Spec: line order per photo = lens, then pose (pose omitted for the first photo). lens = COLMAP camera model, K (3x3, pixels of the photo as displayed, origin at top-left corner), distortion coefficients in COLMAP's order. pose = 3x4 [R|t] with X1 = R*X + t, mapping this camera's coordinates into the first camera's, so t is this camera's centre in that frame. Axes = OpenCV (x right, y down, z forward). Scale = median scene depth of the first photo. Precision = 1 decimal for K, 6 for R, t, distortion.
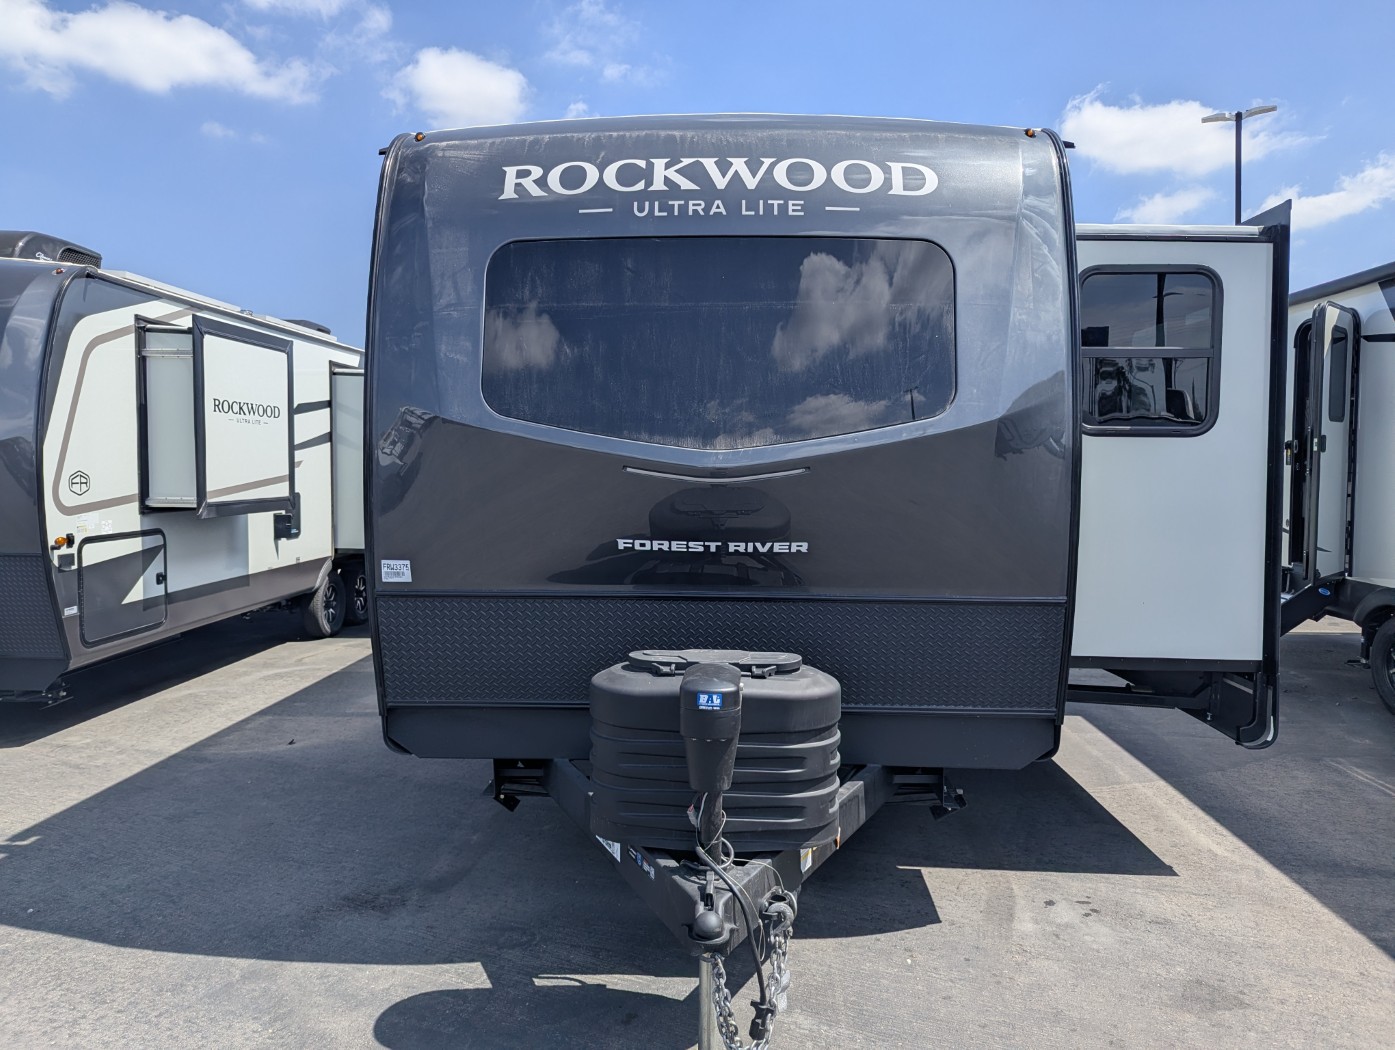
lens RADIAL K [[981.7, 0, 692.5], [0, 981.7, 518.9], [0, 0, 1]] dist [0.062860, -0.061391]
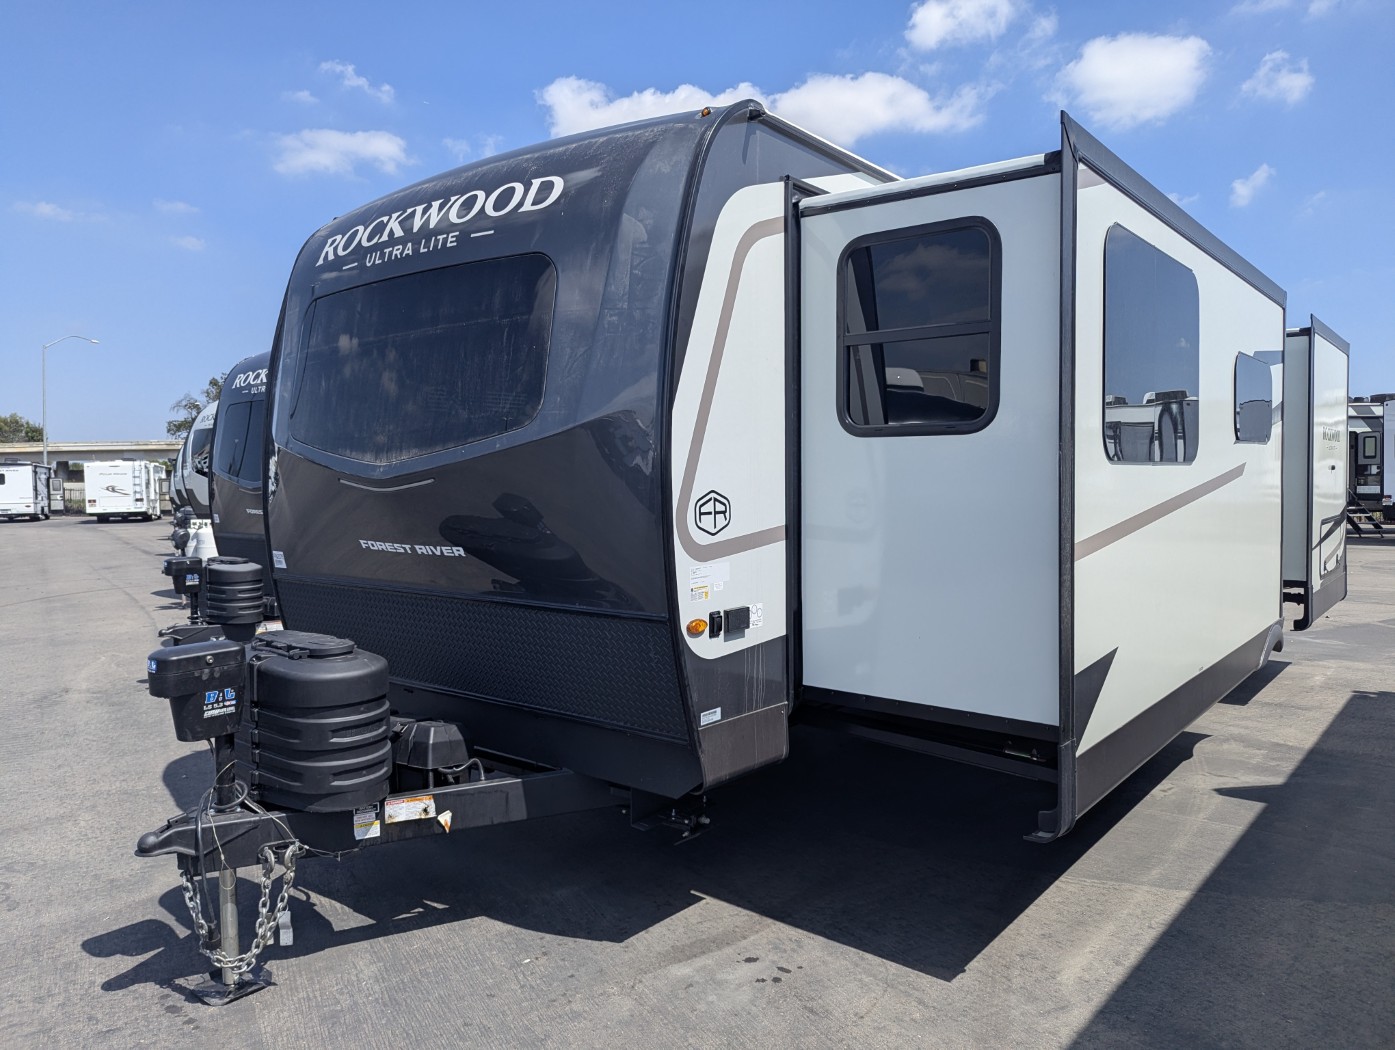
lens RADIAL K [[980.9, 0, 697.5], [0, 980.9, 525.0], [0, 0, 1]] dist [0.054118, -0.052082]
pose [[0.802733, 0.017924, -0.596069, 0.797664], [-0.019358, 0.999805, 0.003994, -0.008082], [0.596024, 0.008333, 0.802923, 0.237181]]
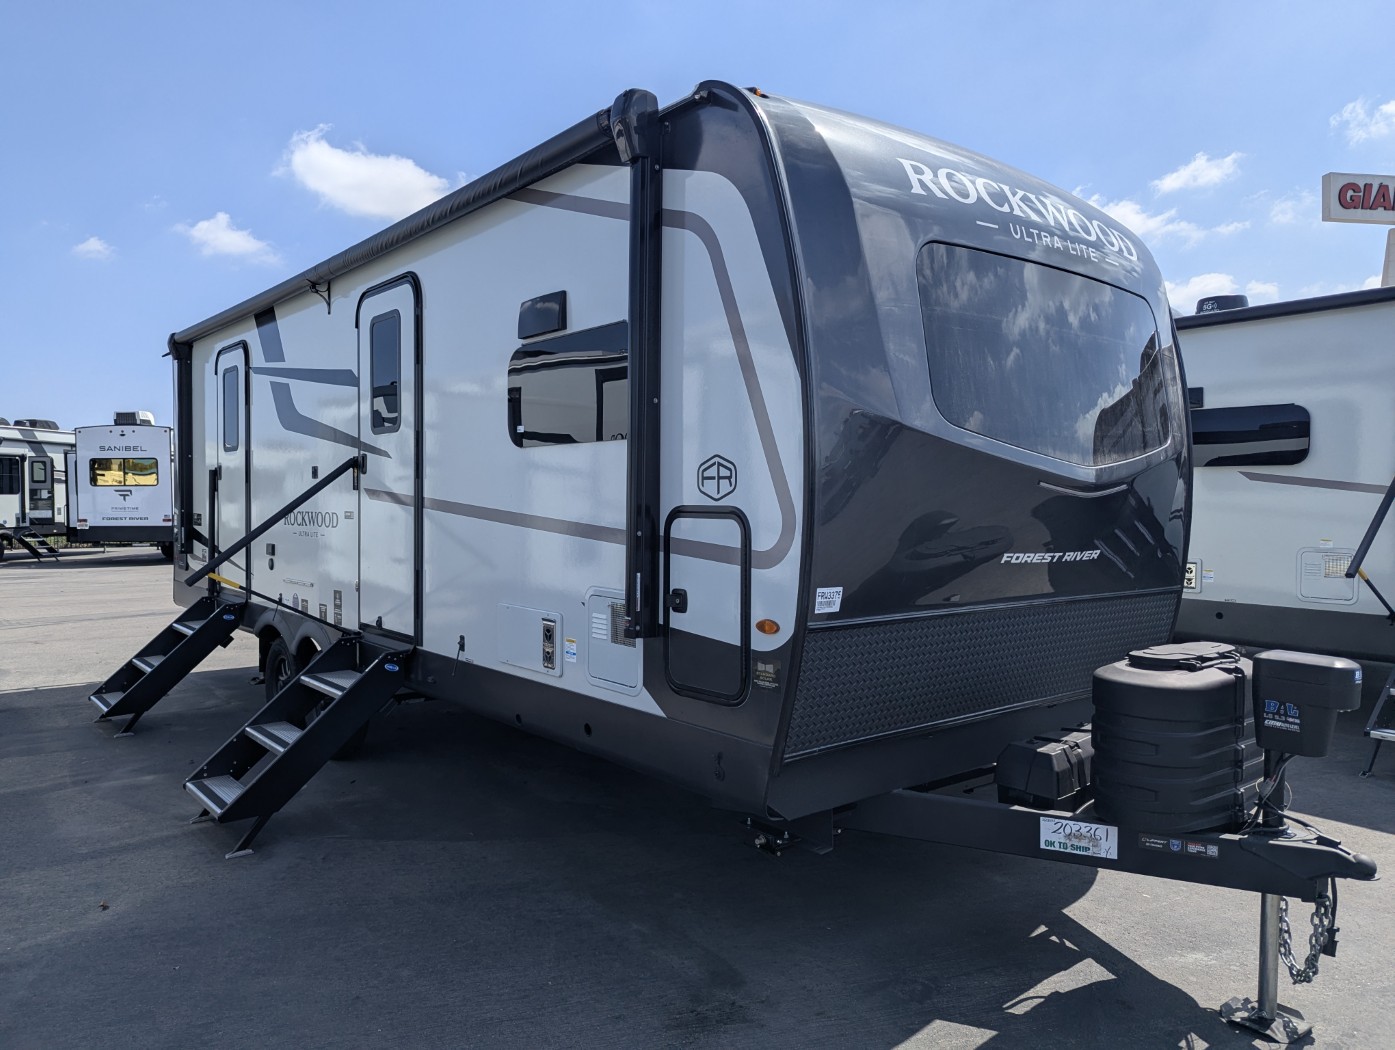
lens RADIAL K [[984.2, 0, 692.1], [0, 984.2, 531.3], [0, 0, 1]] dist [0.051924, -0.047906]
pose [[0.745735, -0.019592, 0.665954, -0.821955], [0.032246, 0.999457, -0.006706, -0.004334], [-0.665462, 0.026476, 0.745962, 0.378001]]
